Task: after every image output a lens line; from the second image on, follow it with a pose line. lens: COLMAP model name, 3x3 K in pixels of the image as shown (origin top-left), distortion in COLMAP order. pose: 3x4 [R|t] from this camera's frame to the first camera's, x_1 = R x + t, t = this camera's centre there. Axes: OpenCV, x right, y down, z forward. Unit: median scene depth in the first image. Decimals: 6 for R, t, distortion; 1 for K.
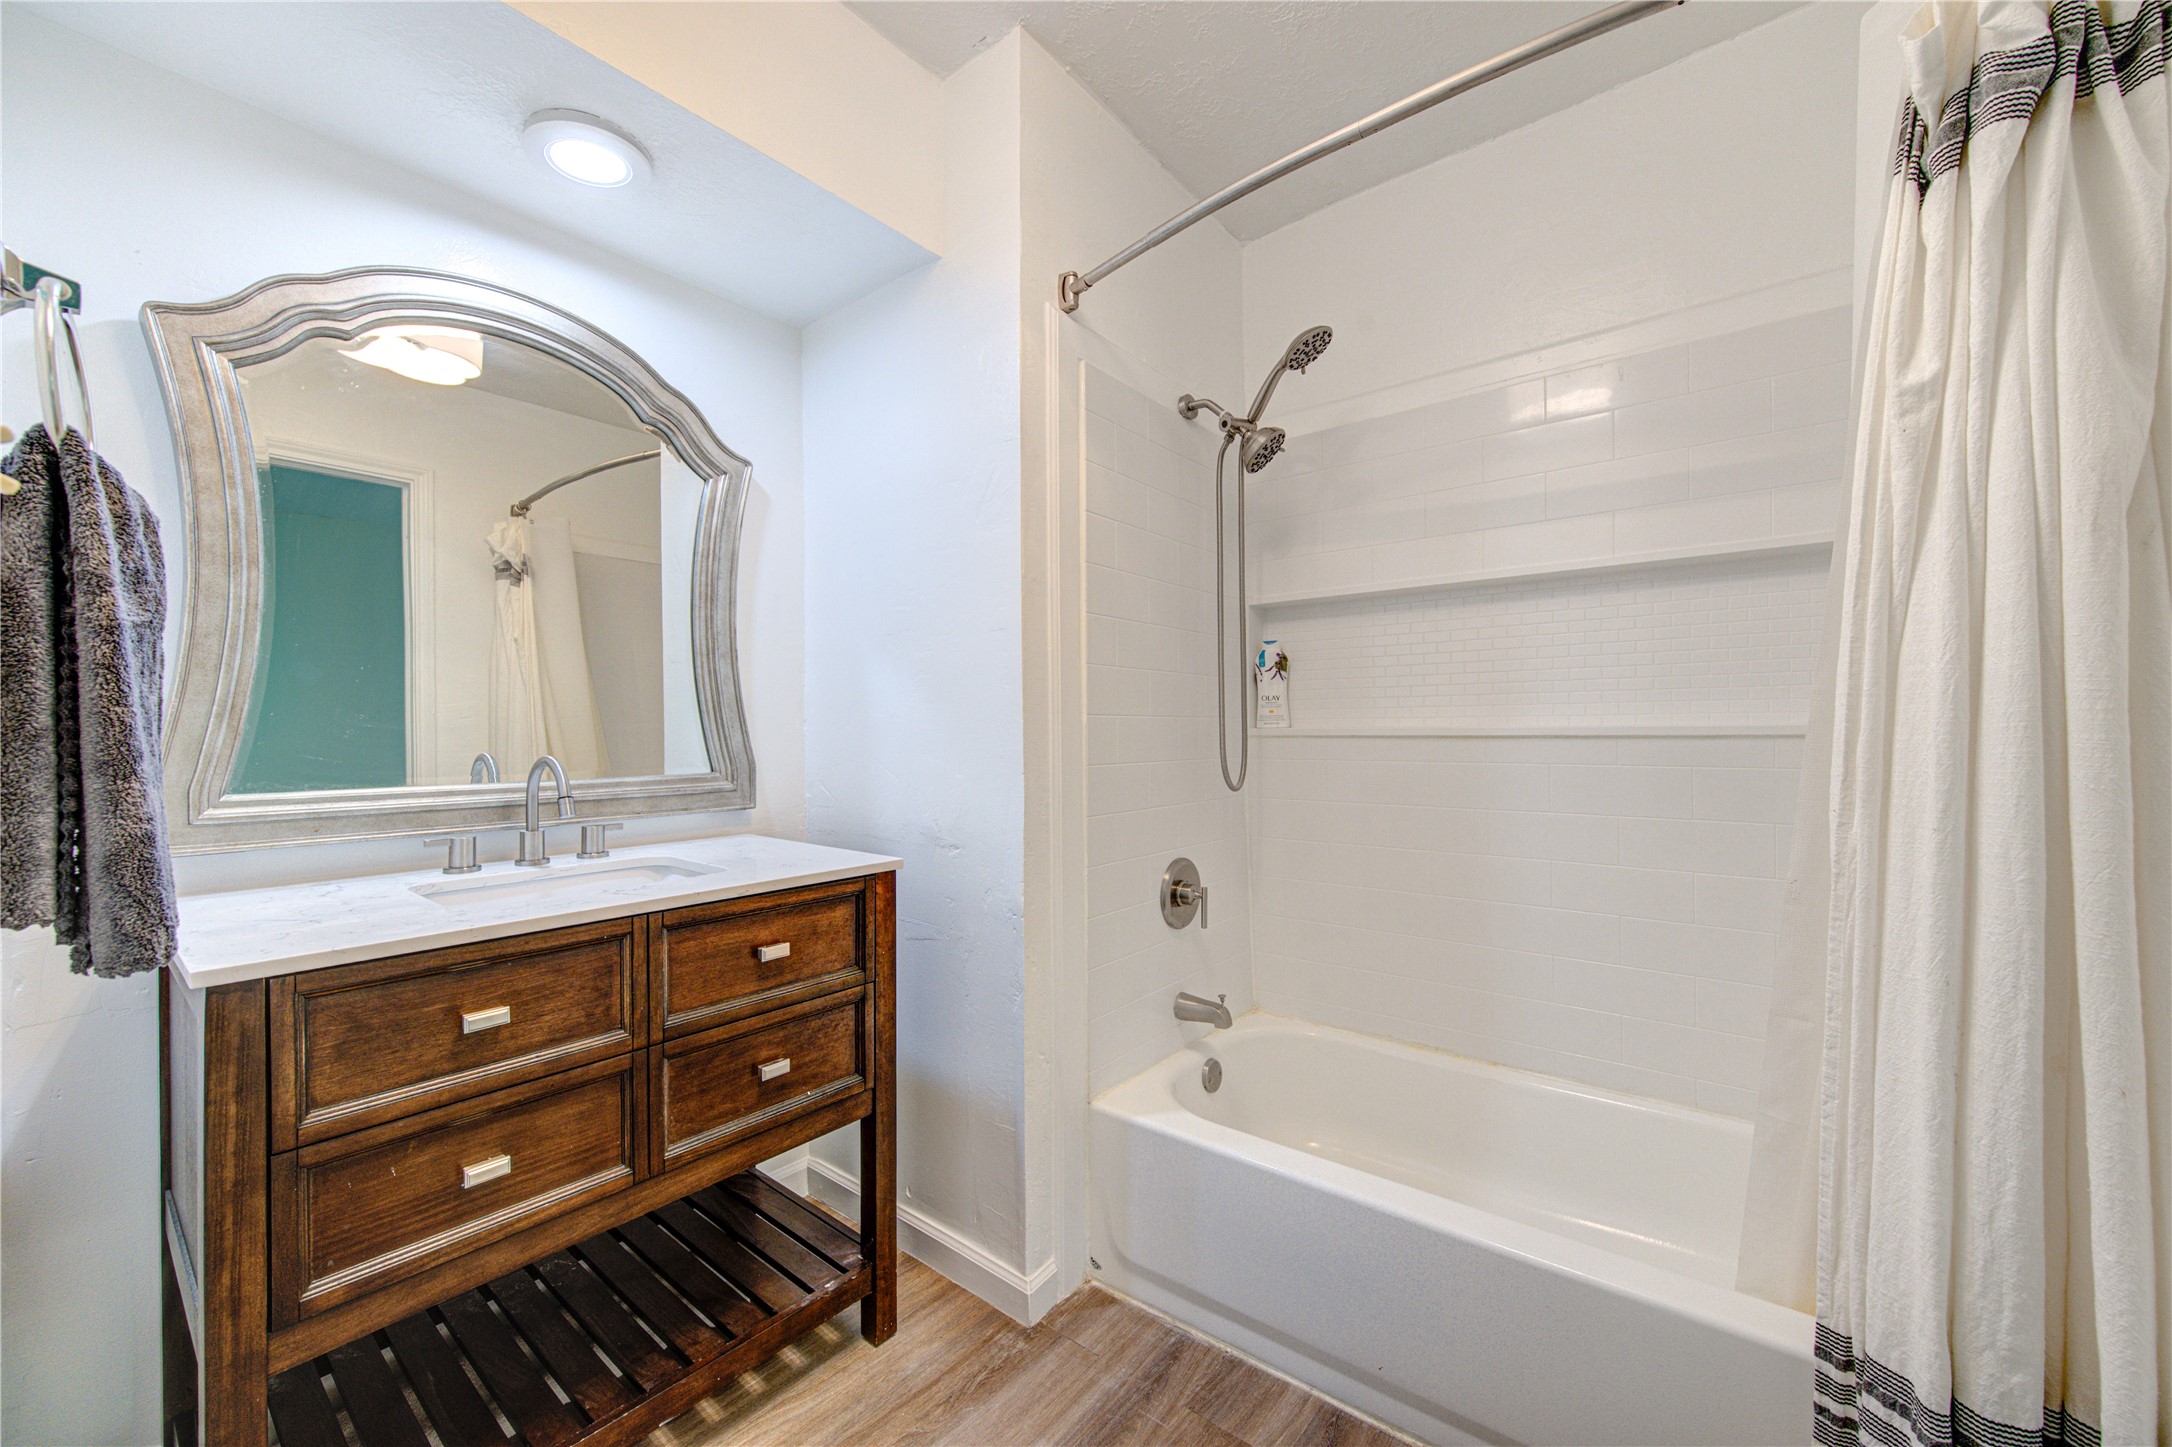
lens RADIAL K [[854.3, 0, 1100.0], [0, 854.3, 729.4], [0, 0, 1]] dist [-0.001503, 0.000282]
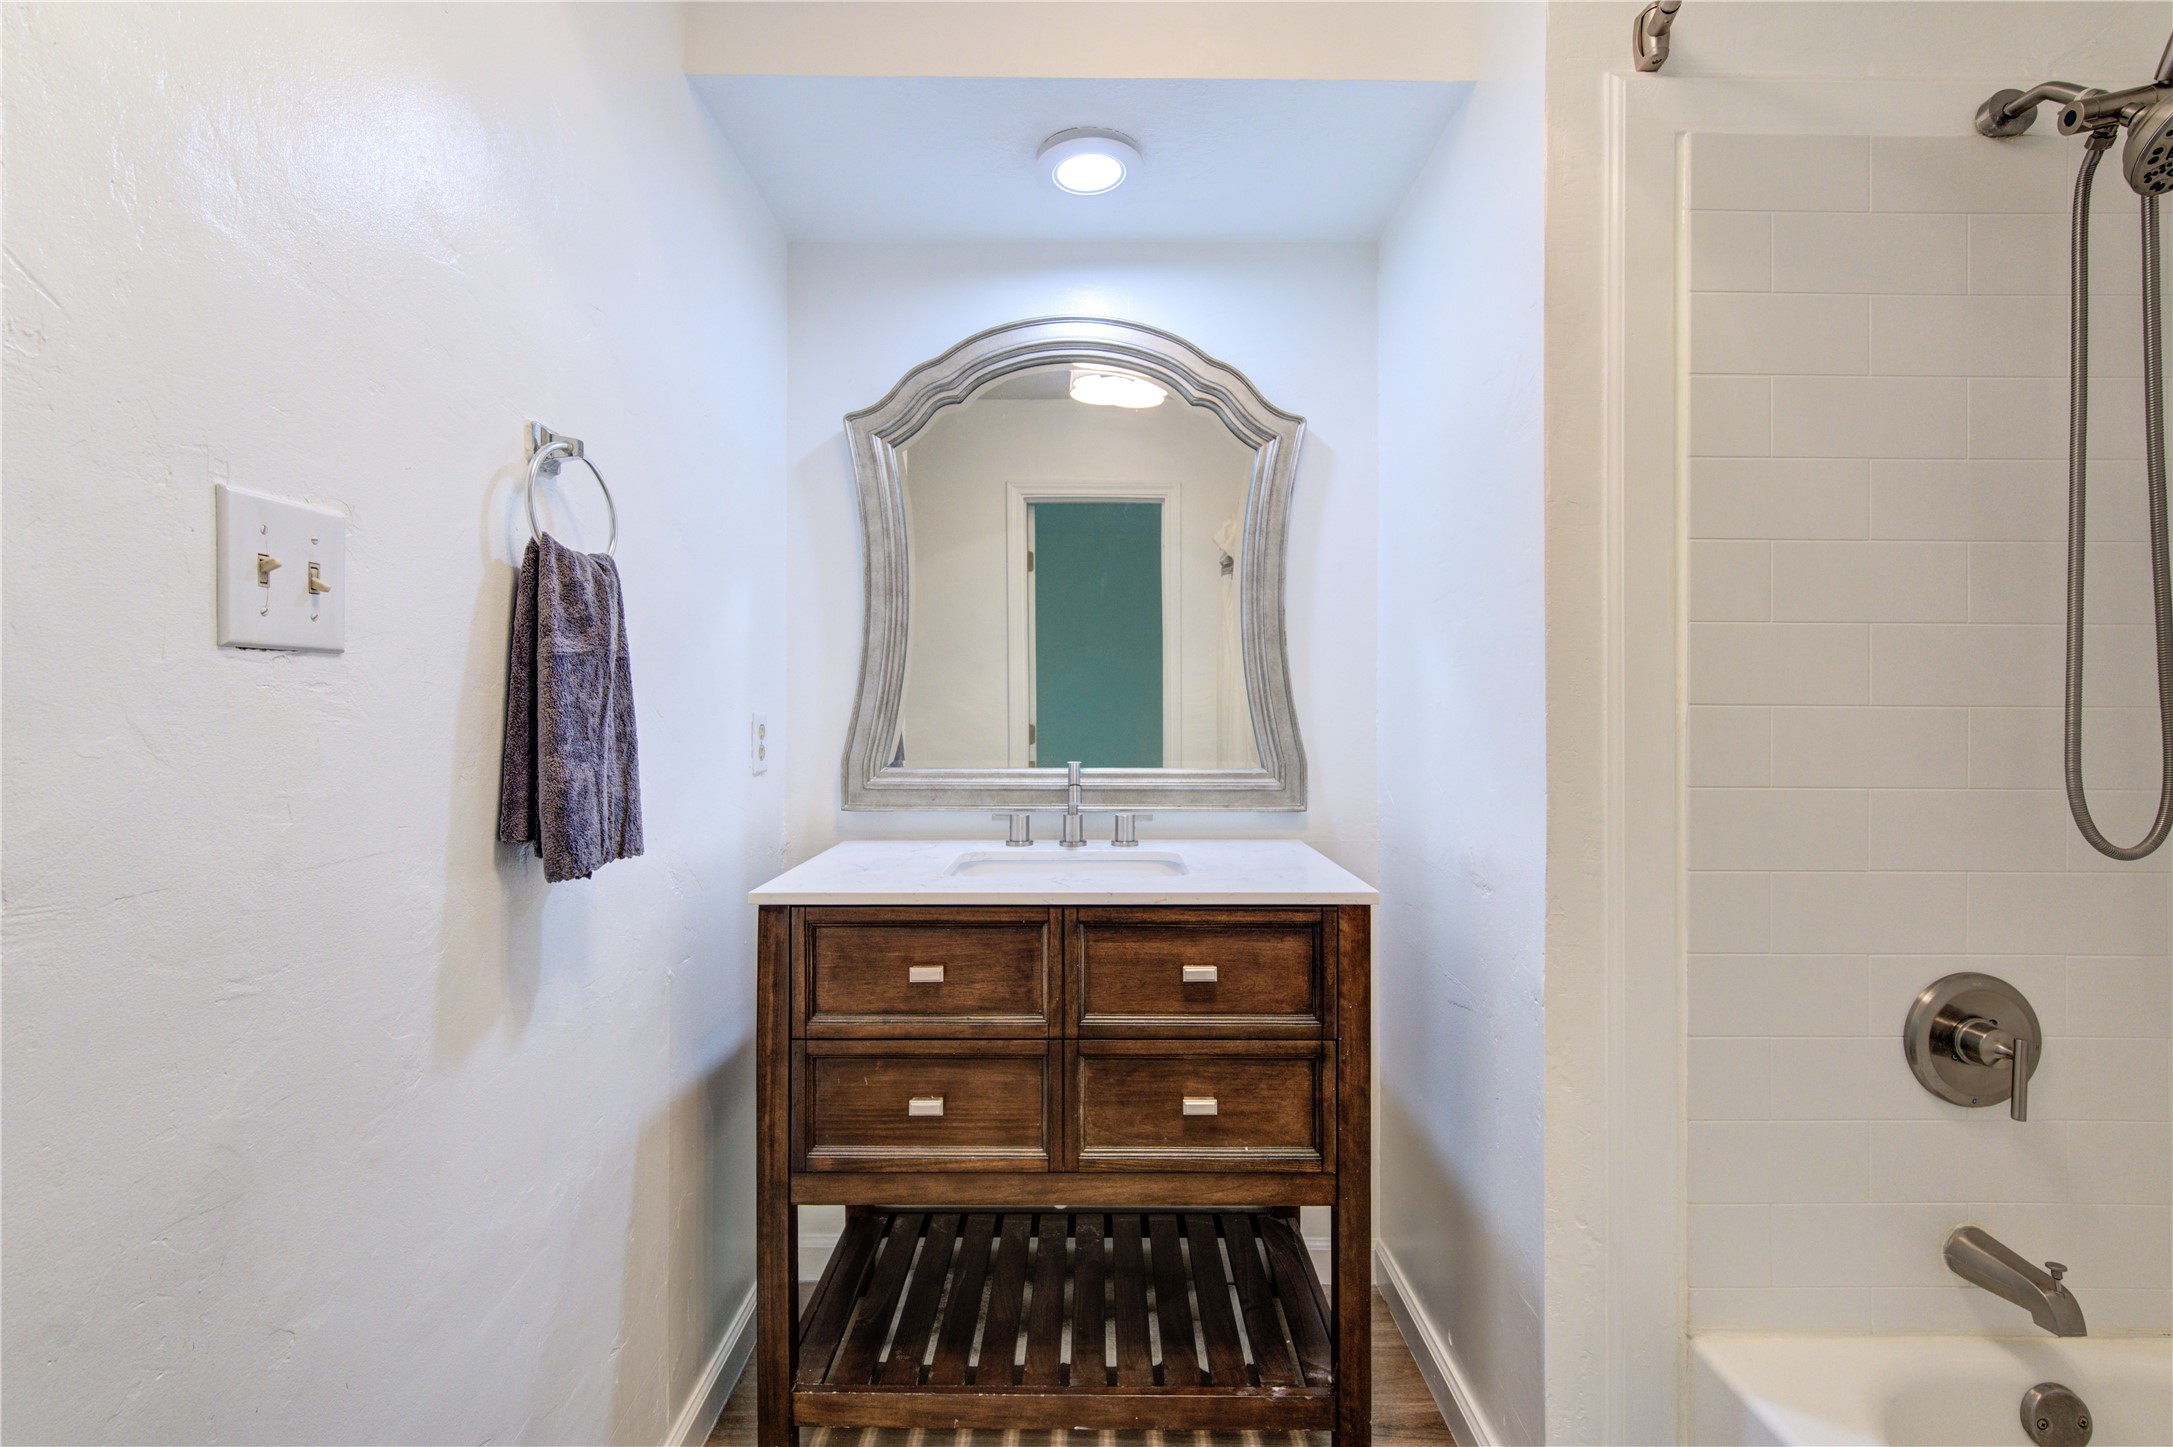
lens RADIAL K [[983.6, 0, 1082.0], [0, 983.6, 711.0], [0, 0, 1]] dist [0.006949, -0.003044]
pose [[0.611805, 0.002546, -0.791005, 0.318976], [-0.006502, 0.999977, -0.001811, -0.009143], [0.790982, 0.006251, 0.611807, 0.248242]]
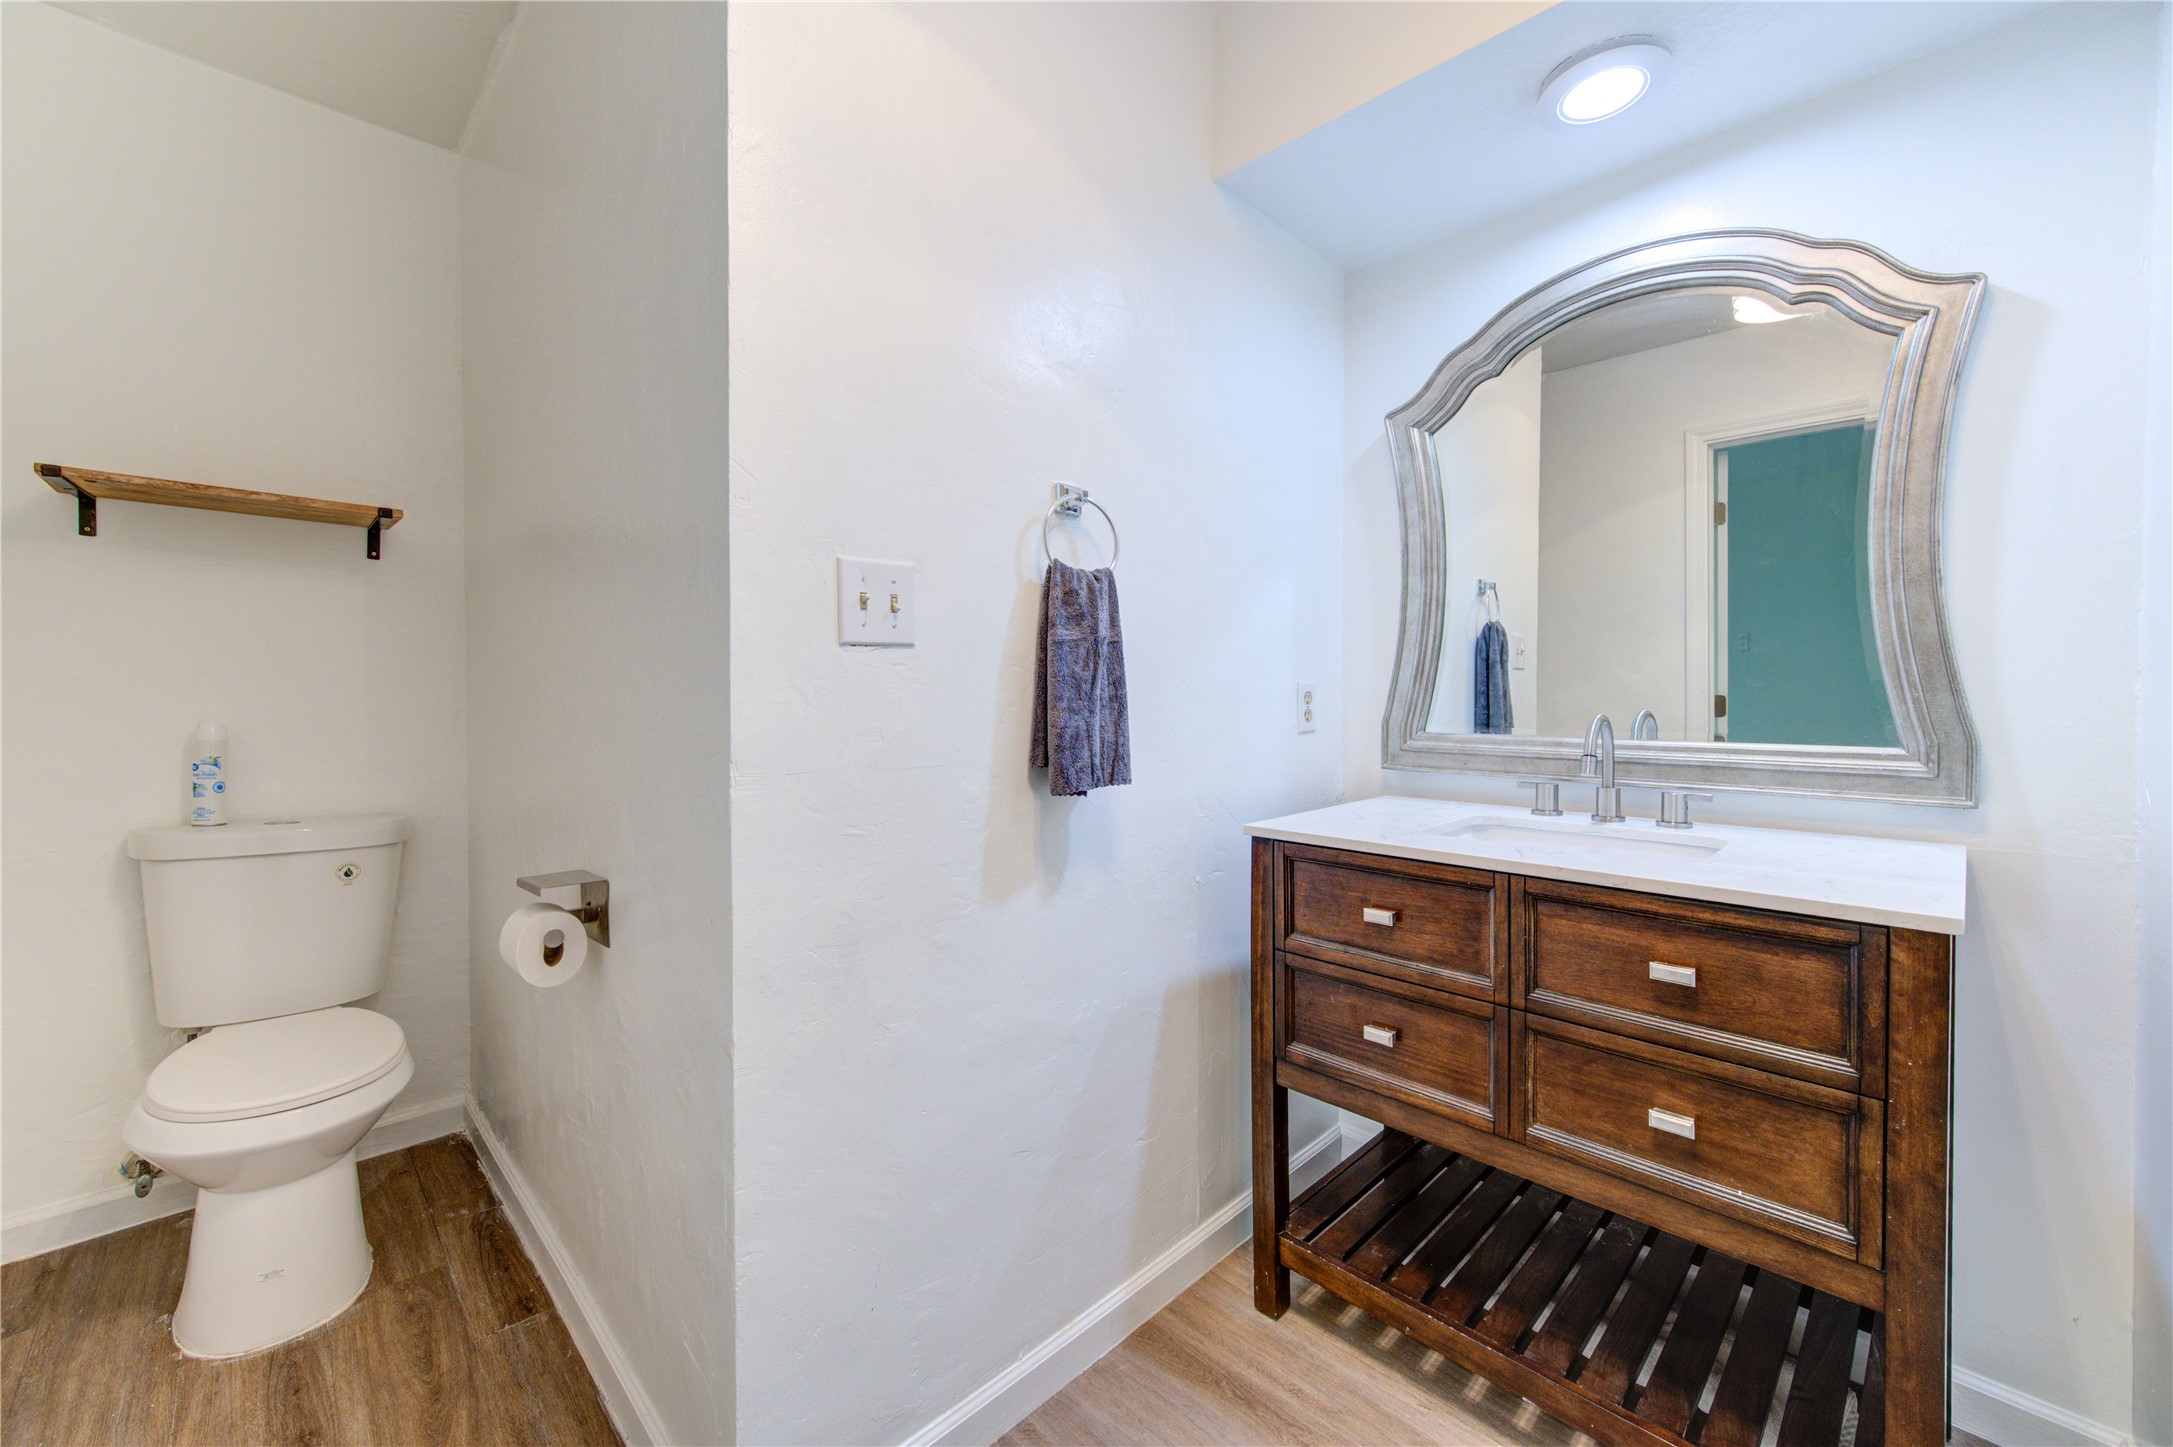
lens RADIAL K [[854.7, 0, 1084.3], [0, 854.7, 705.7], [0, 0, 1]] dist [-0.001503, 0.000282]
pose [[-0.132848, 0.024763, -0.990827, 0.412240], [0.000758, 0.999690, 0.024882, -0.003457], [0.991136, 0.002555, -0.132826, 0.515274]]
